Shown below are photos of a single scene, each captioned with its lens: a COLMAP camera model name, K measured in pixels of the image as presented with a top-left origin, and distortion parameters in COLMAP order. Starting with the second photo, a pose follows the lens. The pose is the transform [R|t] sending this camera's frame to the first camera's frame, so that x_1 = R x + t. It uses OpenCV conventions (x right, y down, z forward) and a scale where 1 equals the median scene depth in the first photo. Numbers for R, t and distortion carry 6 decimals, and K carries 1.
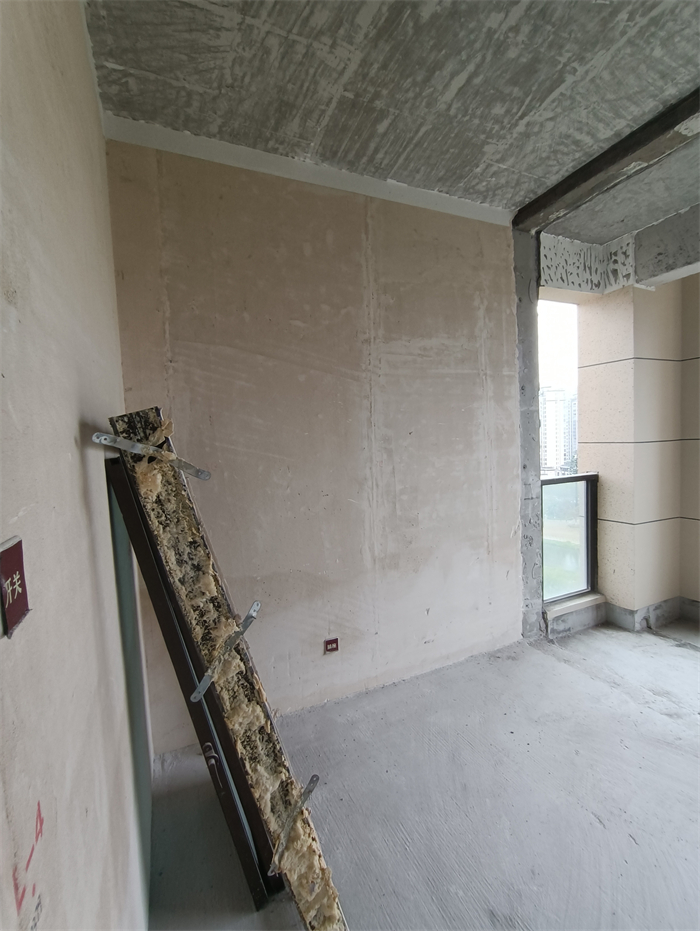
lens RADIAL K [[423.9, 0, 354.0], [0, 423.9, 466.3], [0, 0, 1]] dist [-0.004681, 0.001866]
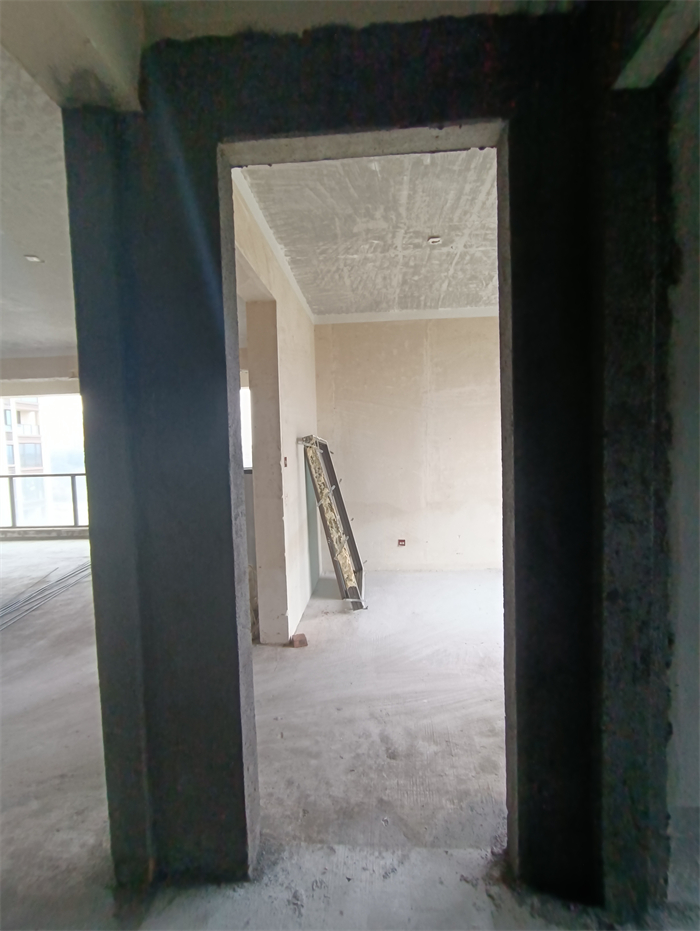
lens RADIAL K [[423.9, 0, 351.9], [0, 423.9, 460.9], [0, 0, 1]] dist [-0.004681, 0.001866]
pose [[0.880844, 0.034639, -0.472138, 0.675117], [-0.037503, 0.999291, 0.003348, 0.032504], [0.471919, 0.014757, 0.881518, -0.904059]]
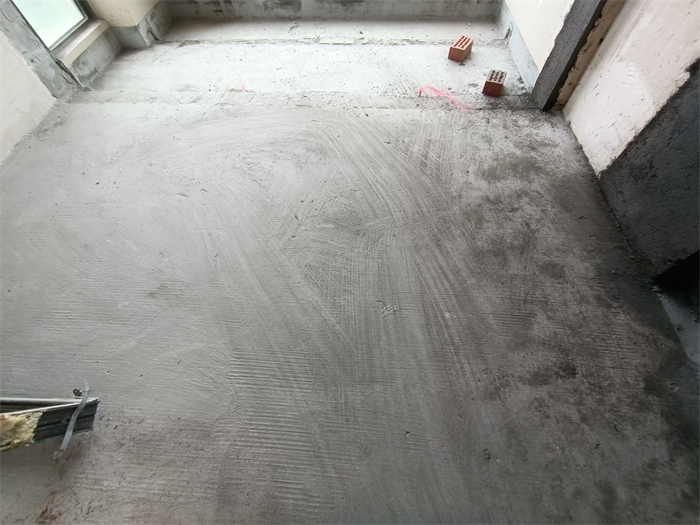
lens RADIAL K [[311.8, 0, 354.1], [0, 311.8, 261.5], [0, 0, 1]] dist [-0.003942, -0.000062]
pose [[0.465489, -0.732390, 0.496916, 0.111265], [0.055095, 0.584342, 0.809635, 0.105052], [-0.883337, -0.349498, 0.312356, 0.063290]]
